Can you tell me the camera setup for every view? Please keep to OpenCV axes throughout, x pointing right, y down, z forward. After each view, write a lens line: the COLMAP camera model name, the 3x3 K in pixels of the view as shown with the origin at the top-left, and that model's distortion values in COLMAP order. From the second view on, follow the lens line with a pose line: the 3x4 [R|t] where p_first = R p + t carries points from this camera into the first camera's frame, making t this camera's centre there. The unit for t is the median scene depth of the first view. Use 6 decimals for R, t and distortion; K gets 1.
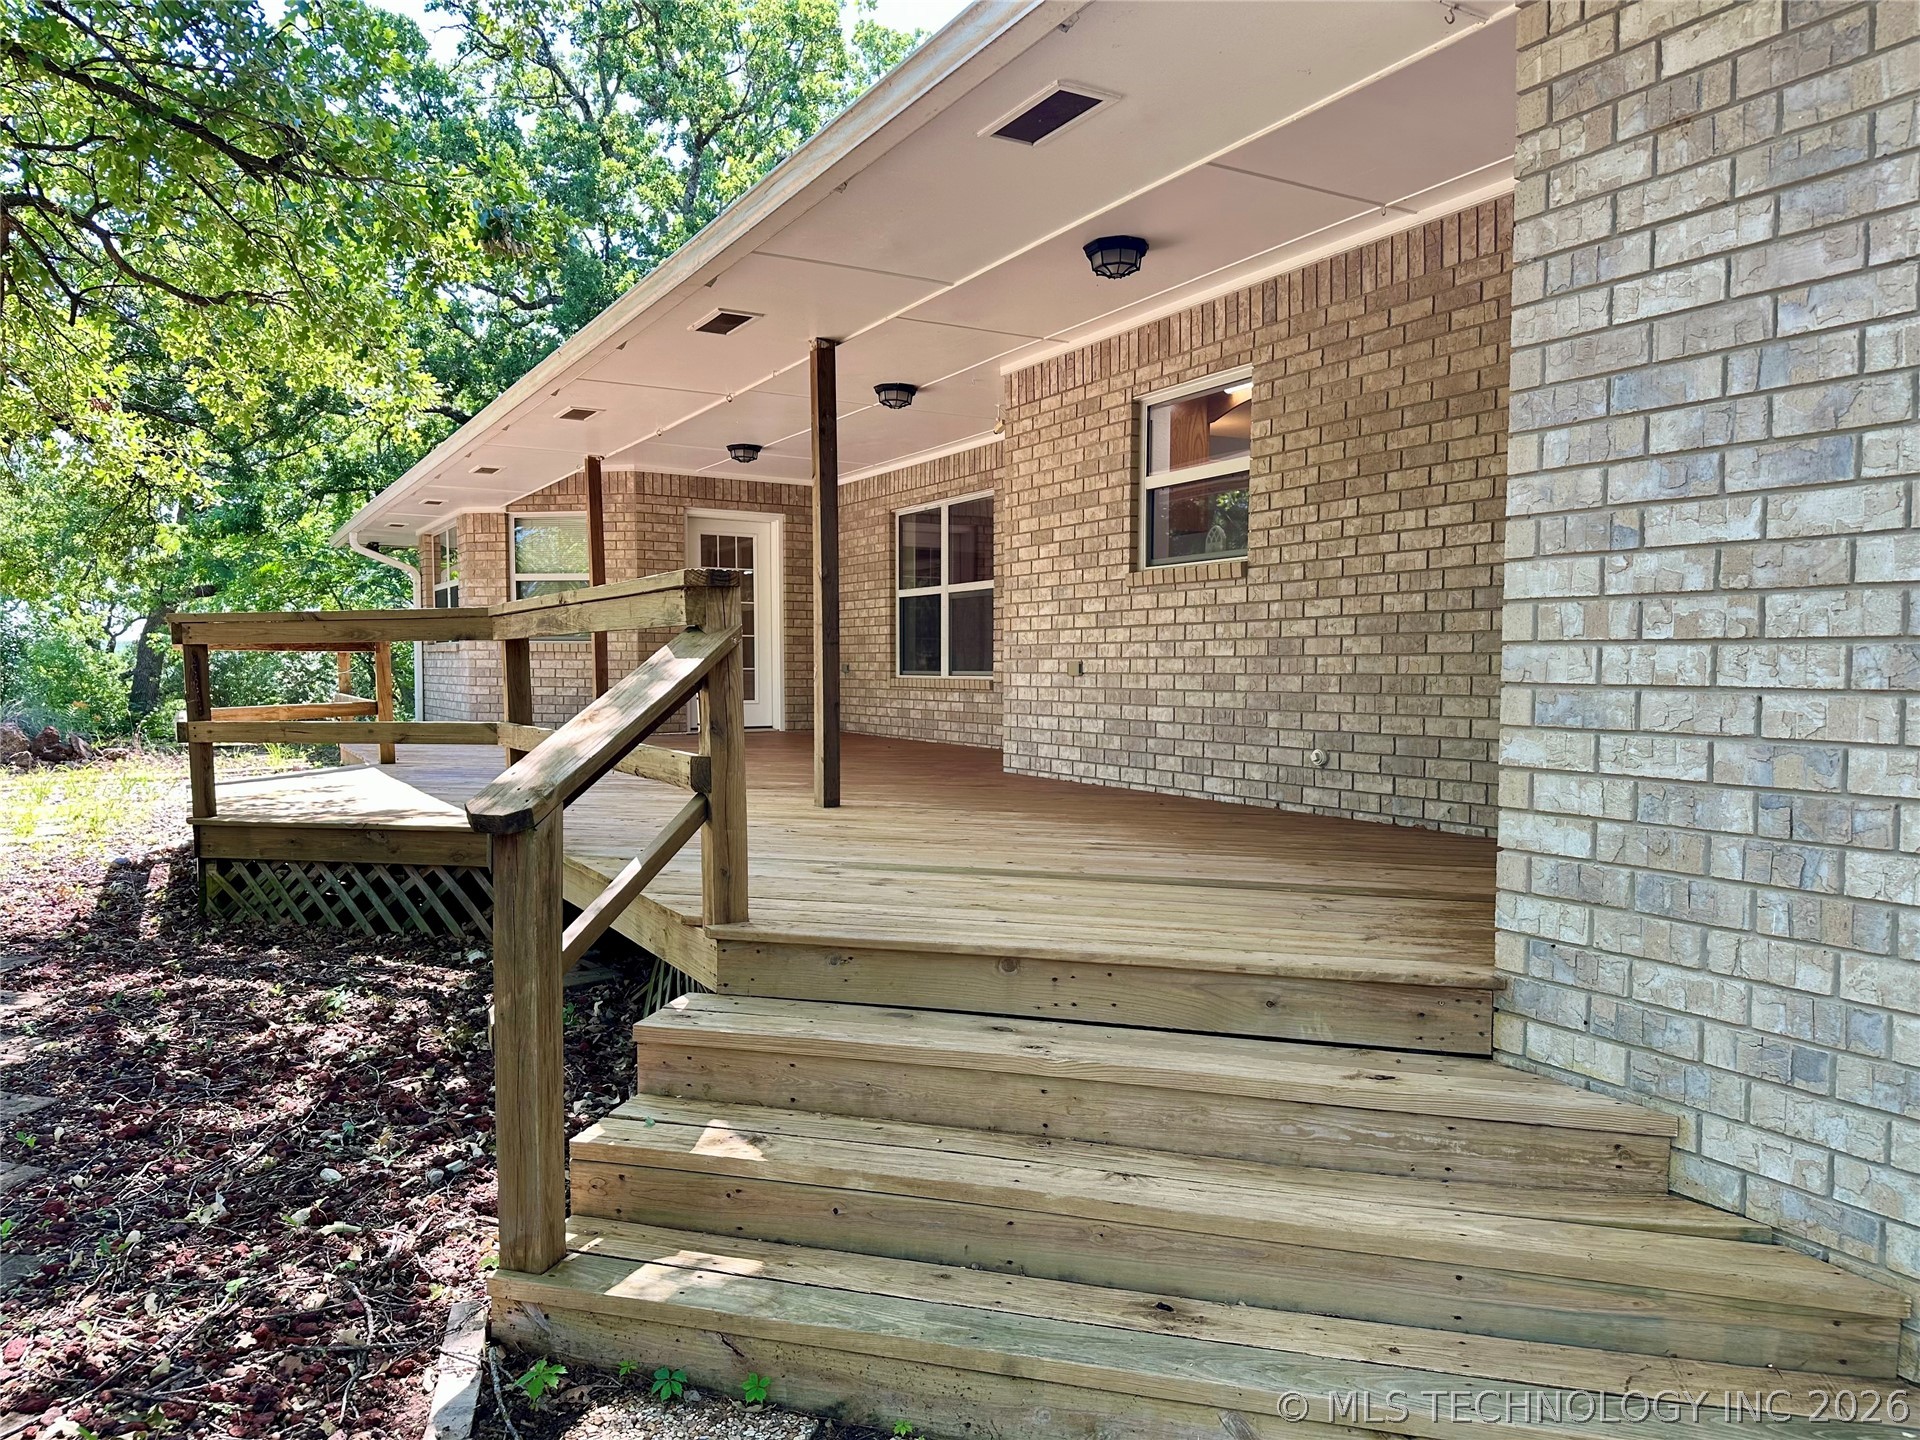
lens RADIAL K [[1346.0, 0, 960.6], [0, 1346.0, 727.6], [0, 0, 1]] dist [0.091171, -0.108862]
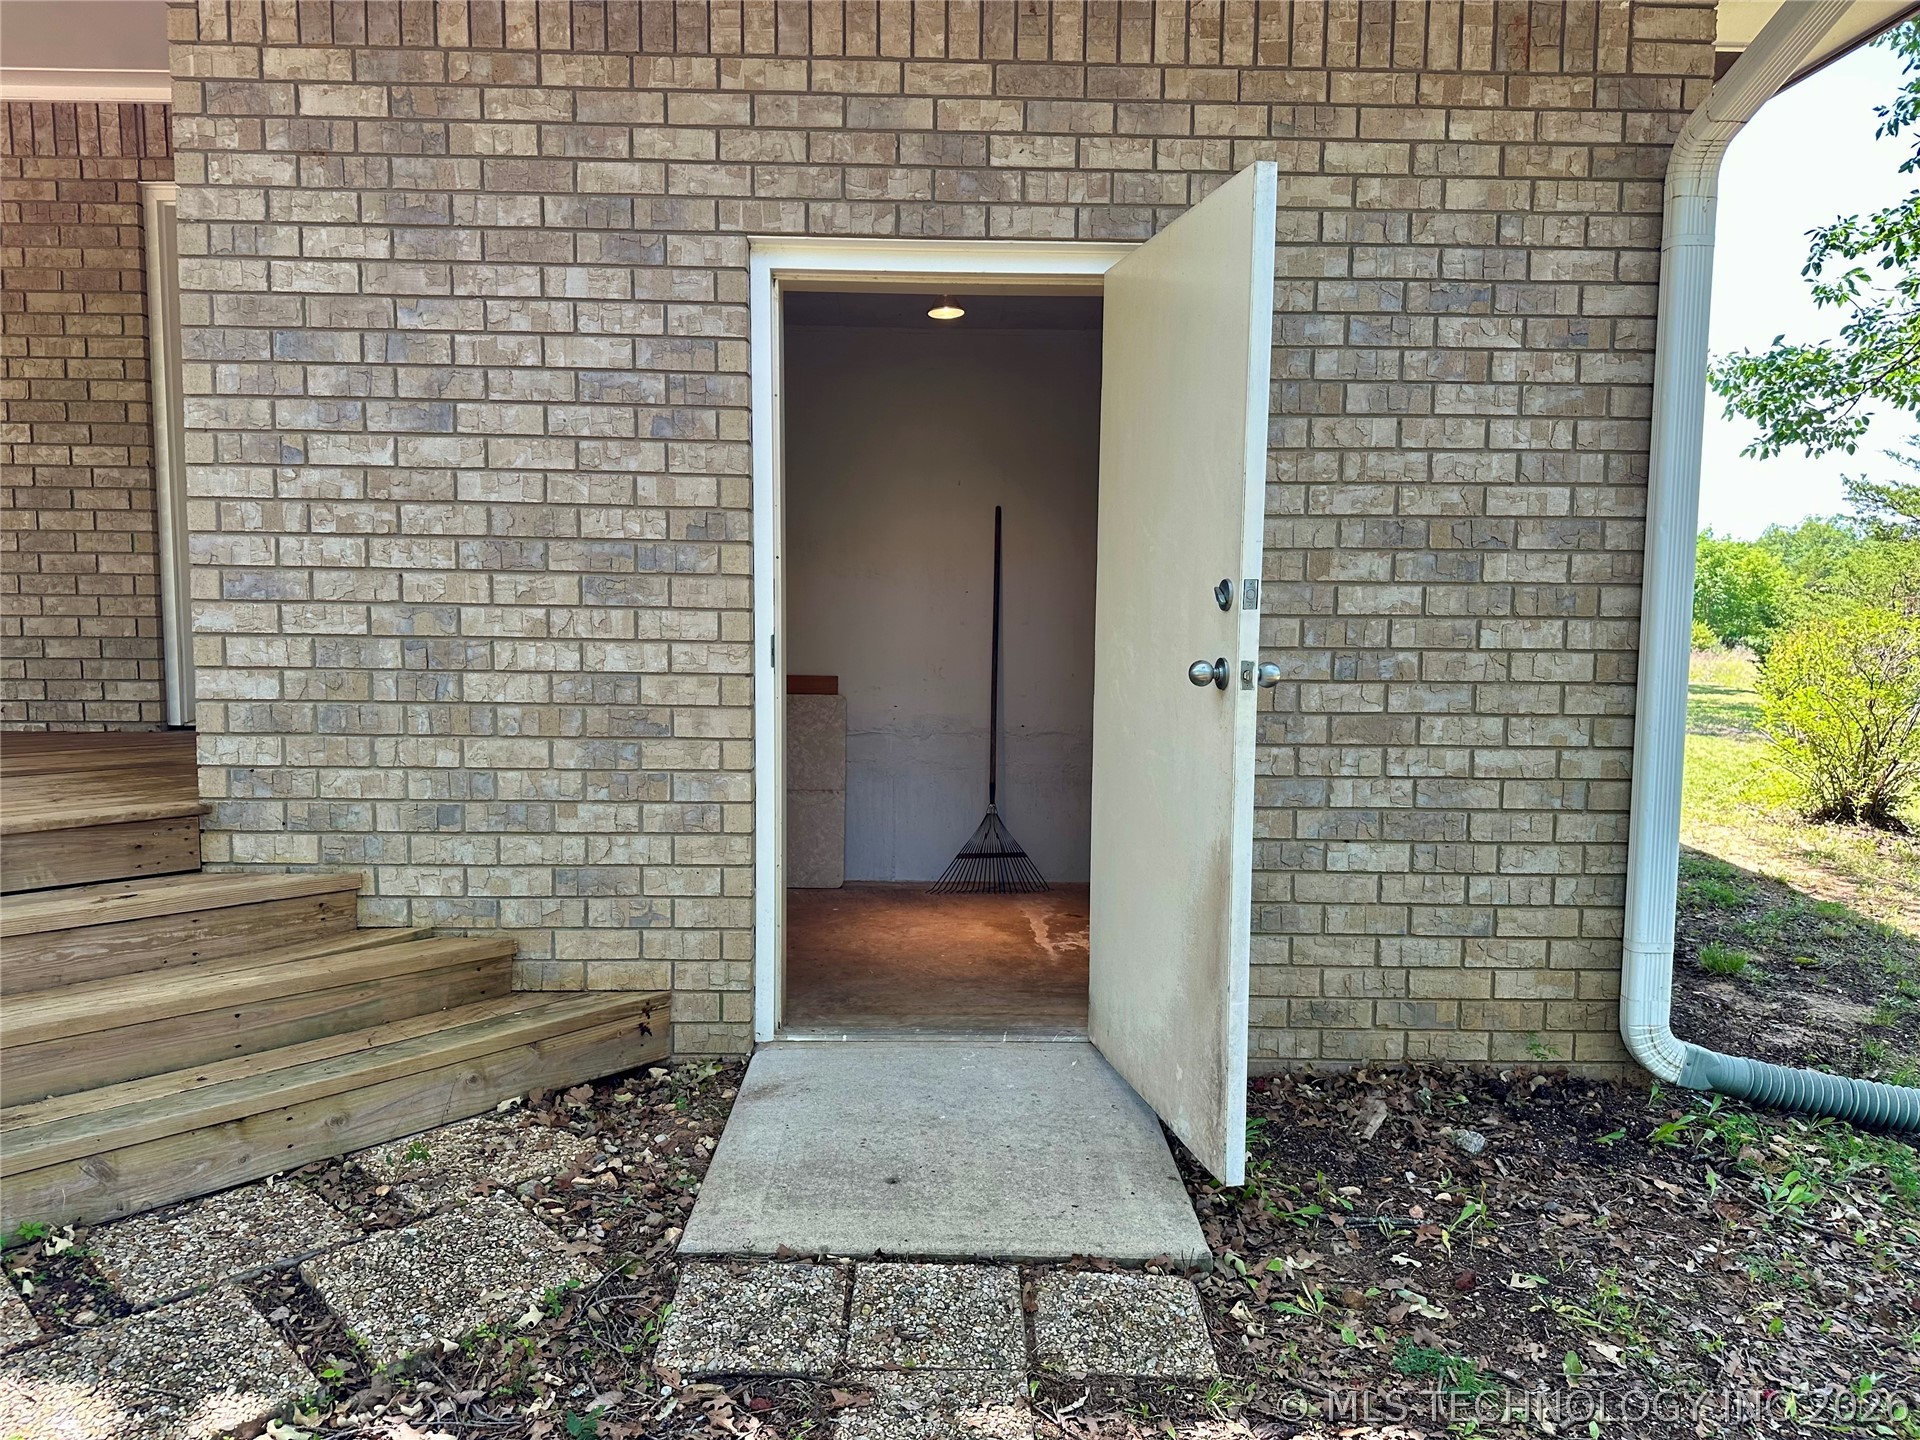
lens RADIAL K [[1346.0, 0, 962.2], [0, 1346.0, 705.4], [0, 0, 1]] dist [0.091171, -0.108862]
pose [[0.475824, -0.066836, 0.876997, -0.406965], [0.034290, 0.997760, 0.057435, 0.052339], [-0.878872, 0.002743, 0.477050, -0.218330]]
